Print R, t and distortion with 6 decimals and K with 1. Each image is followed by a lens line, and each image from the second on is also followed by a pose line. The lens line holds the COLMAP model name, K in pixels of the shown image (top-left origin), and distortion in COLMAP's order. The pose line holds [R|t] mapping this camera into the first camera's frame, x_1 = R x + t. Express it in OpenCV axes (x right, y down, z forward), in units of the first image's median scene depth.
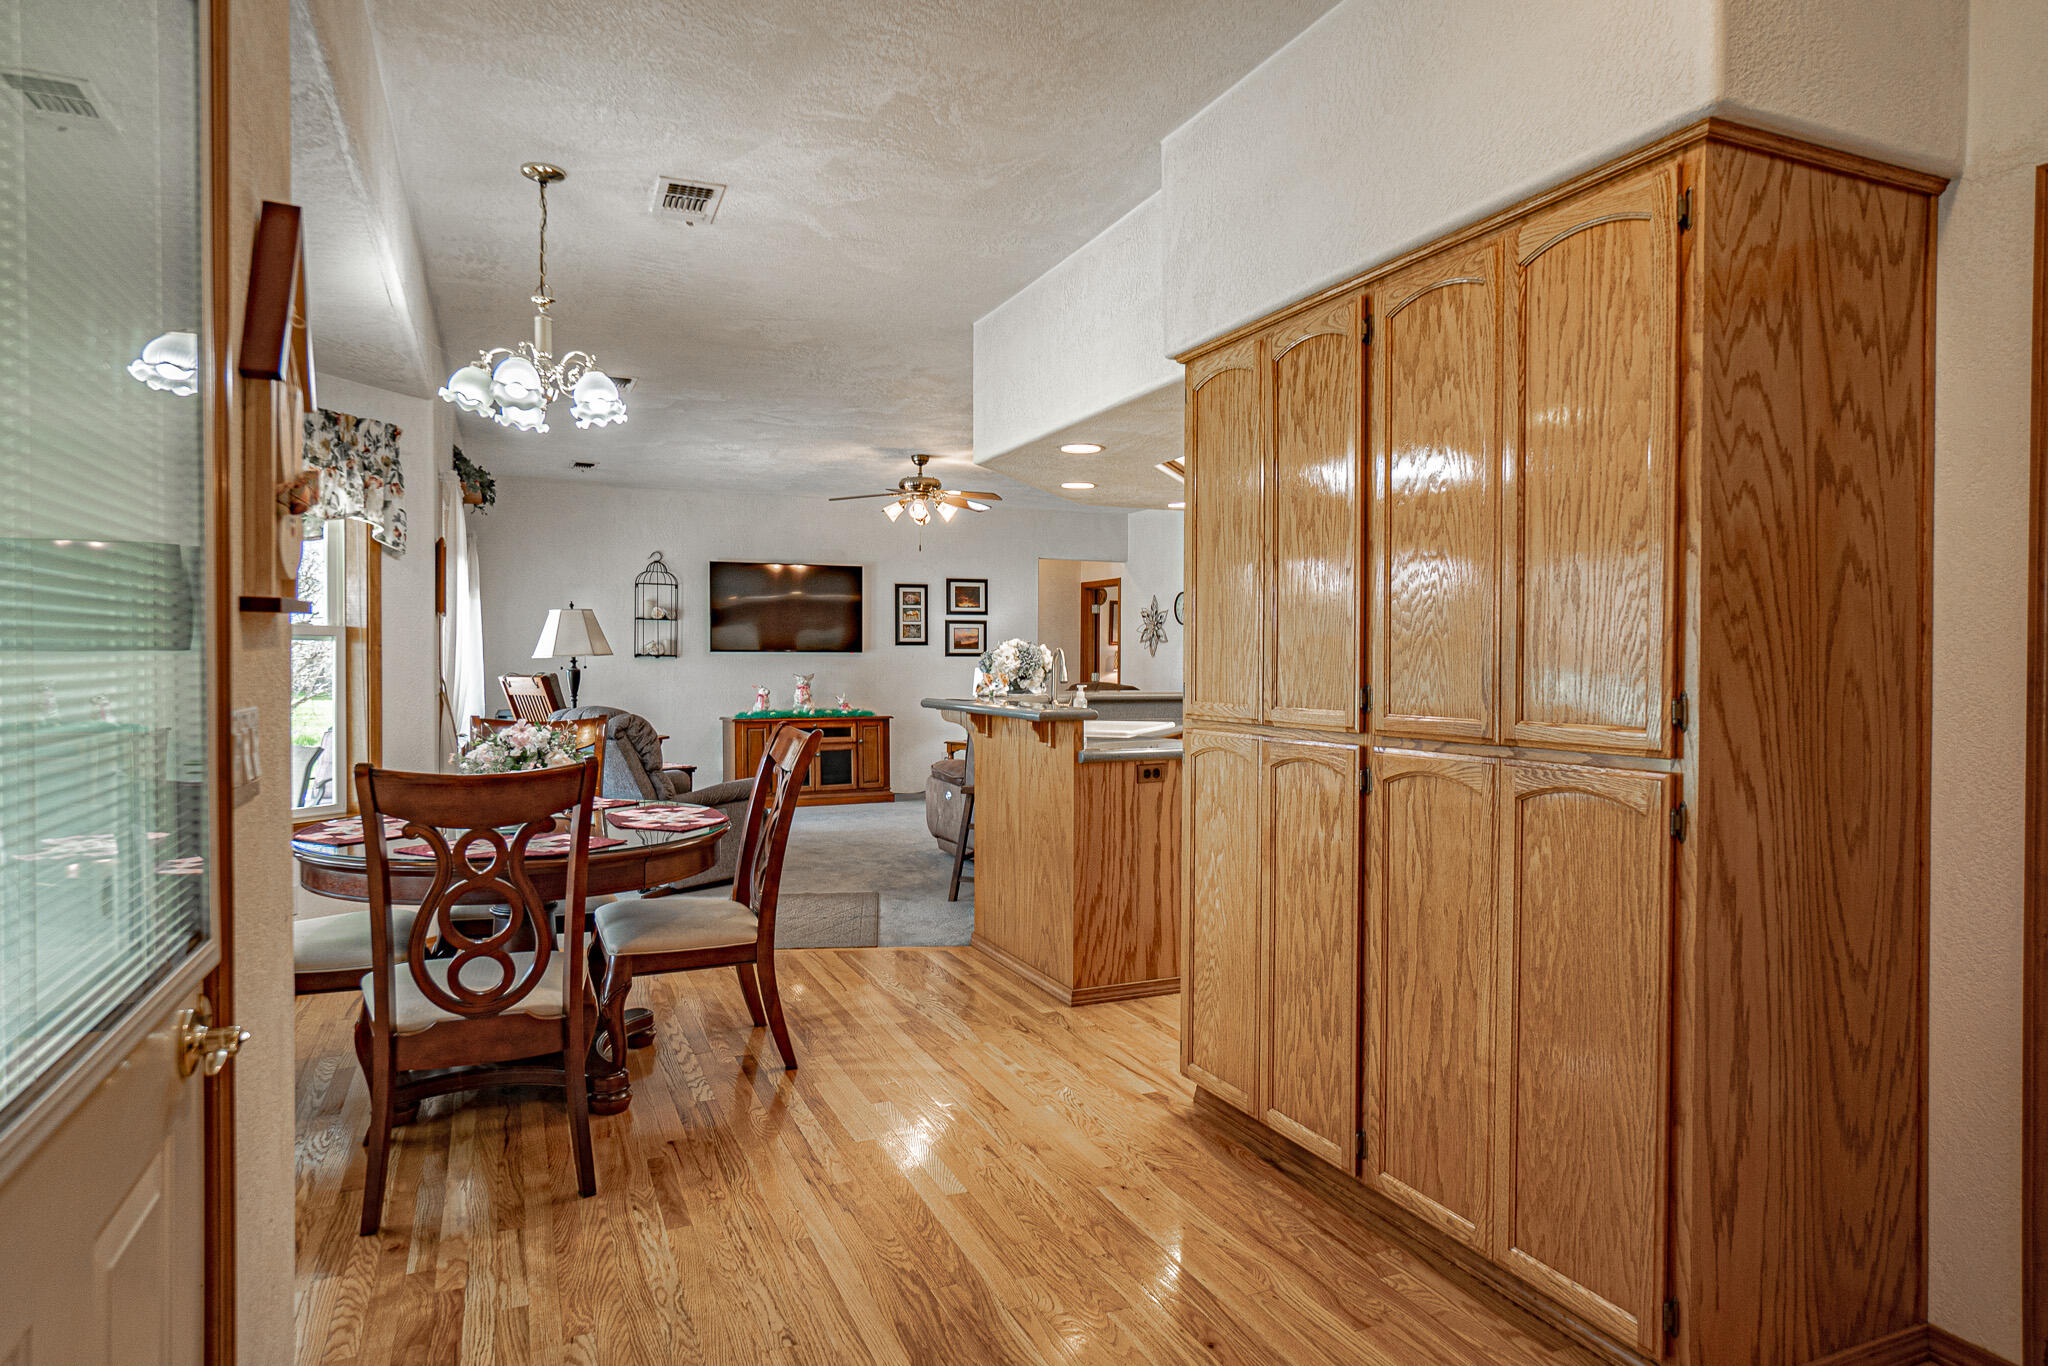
lens RADIAL K [[1150.0, 0, 1014.1], [0, 1150.0, 676.0], [0, 0, 1]] dist [-0.000318, -0.000006]
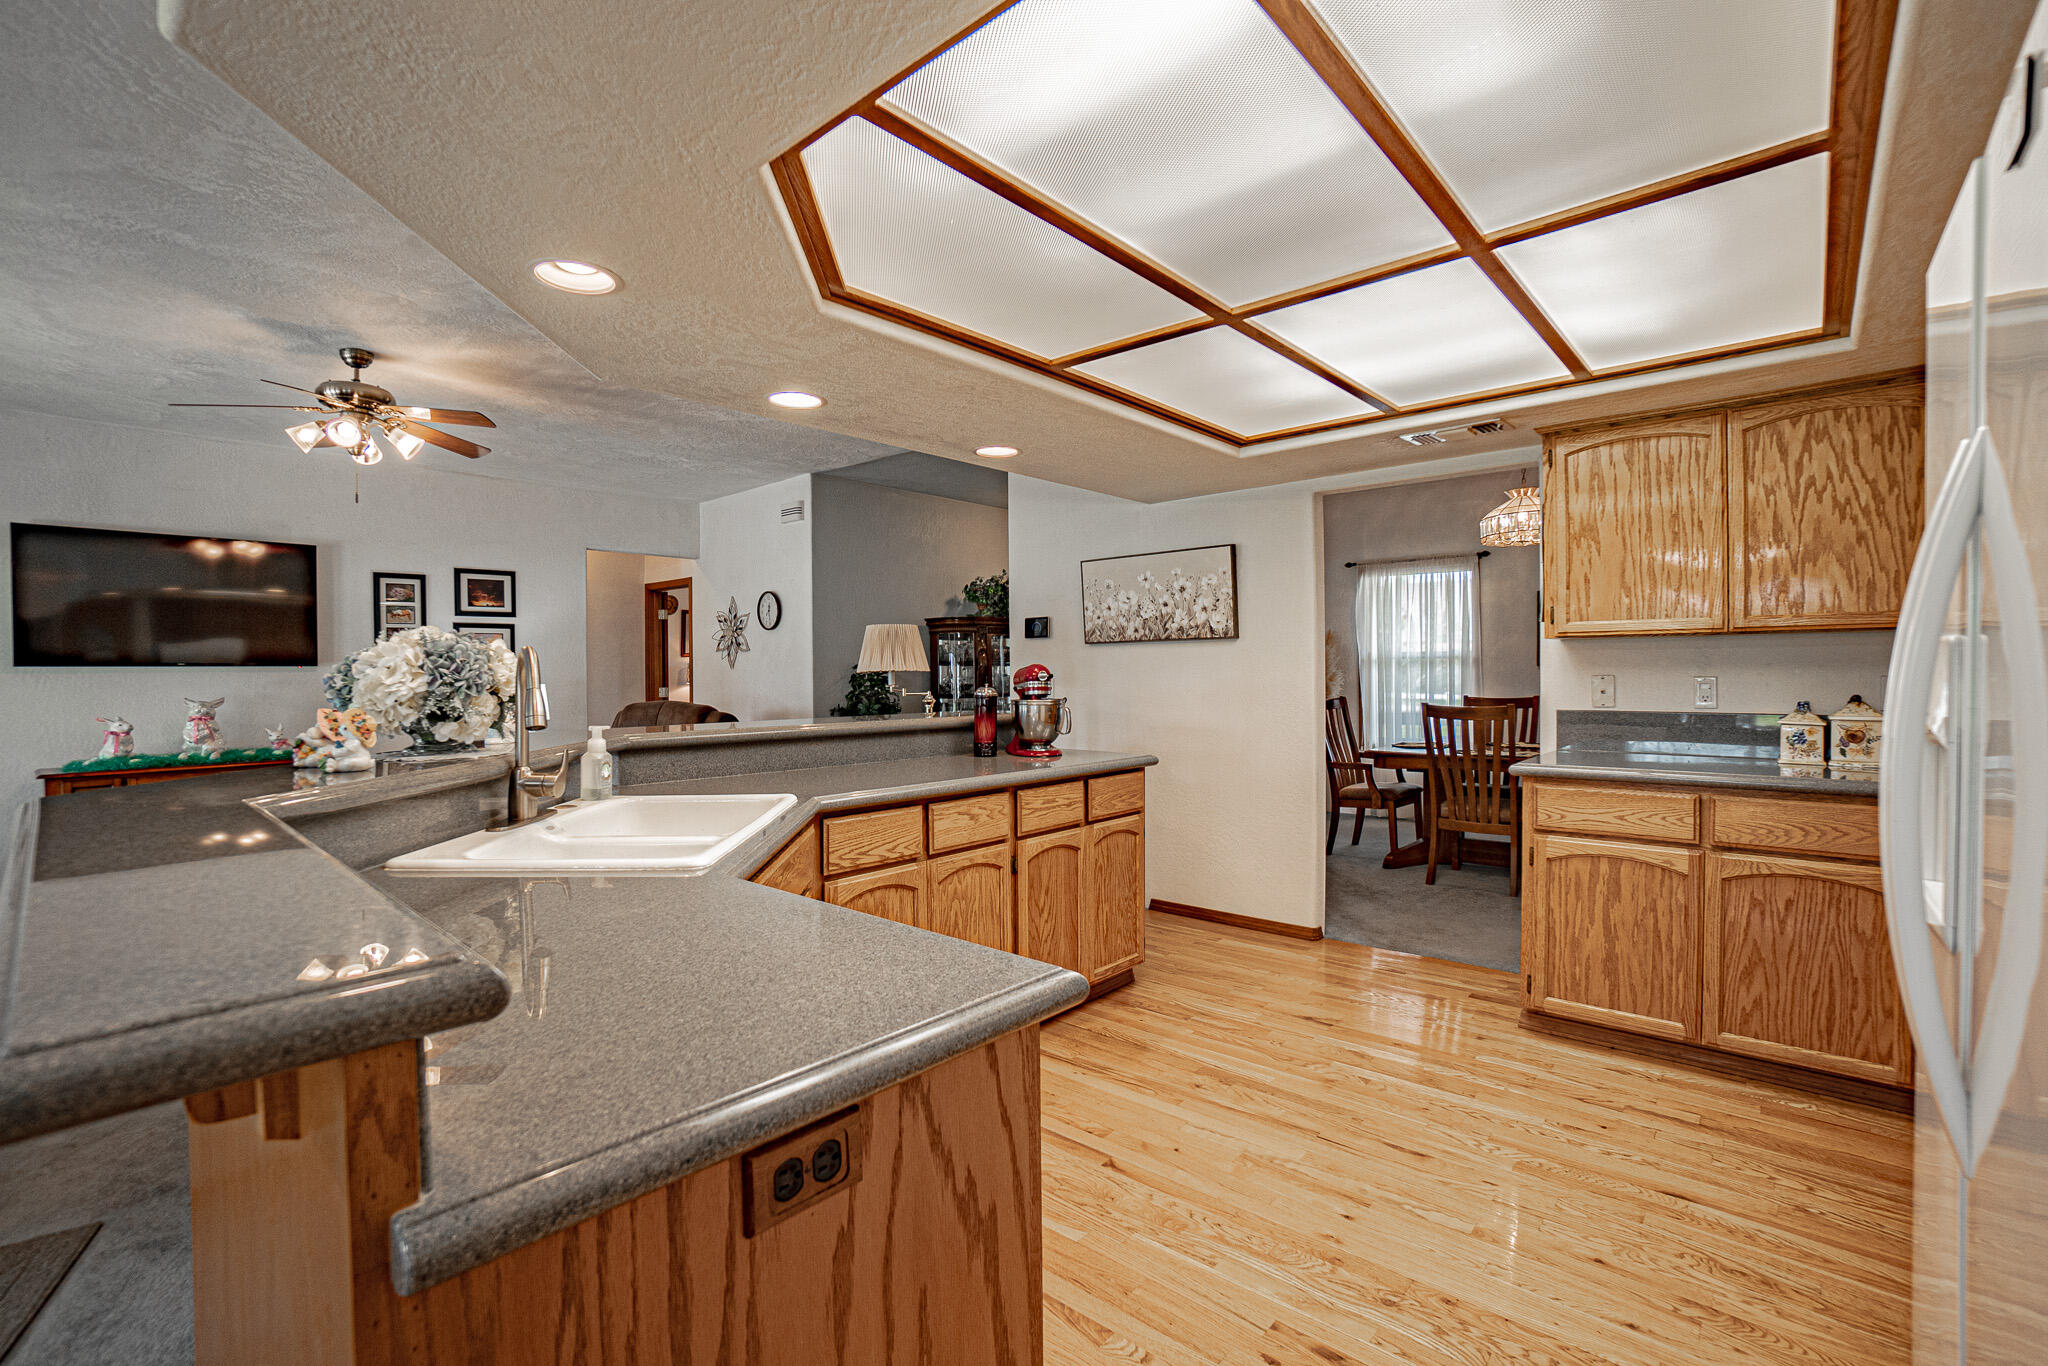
lens RADIAL K [[915.4, 0, 1009.9], [0, 915.4, 677.8], [0, 0, 1]] dist [-0.039115, -0.000372]
pose [[0.911481, -0.011507, 0.411181, 0.031063], [0.014289, 0.999891, -0.003693, -0.004367], [-0.411094, 0.009242, 0.911546, 0.304181]]
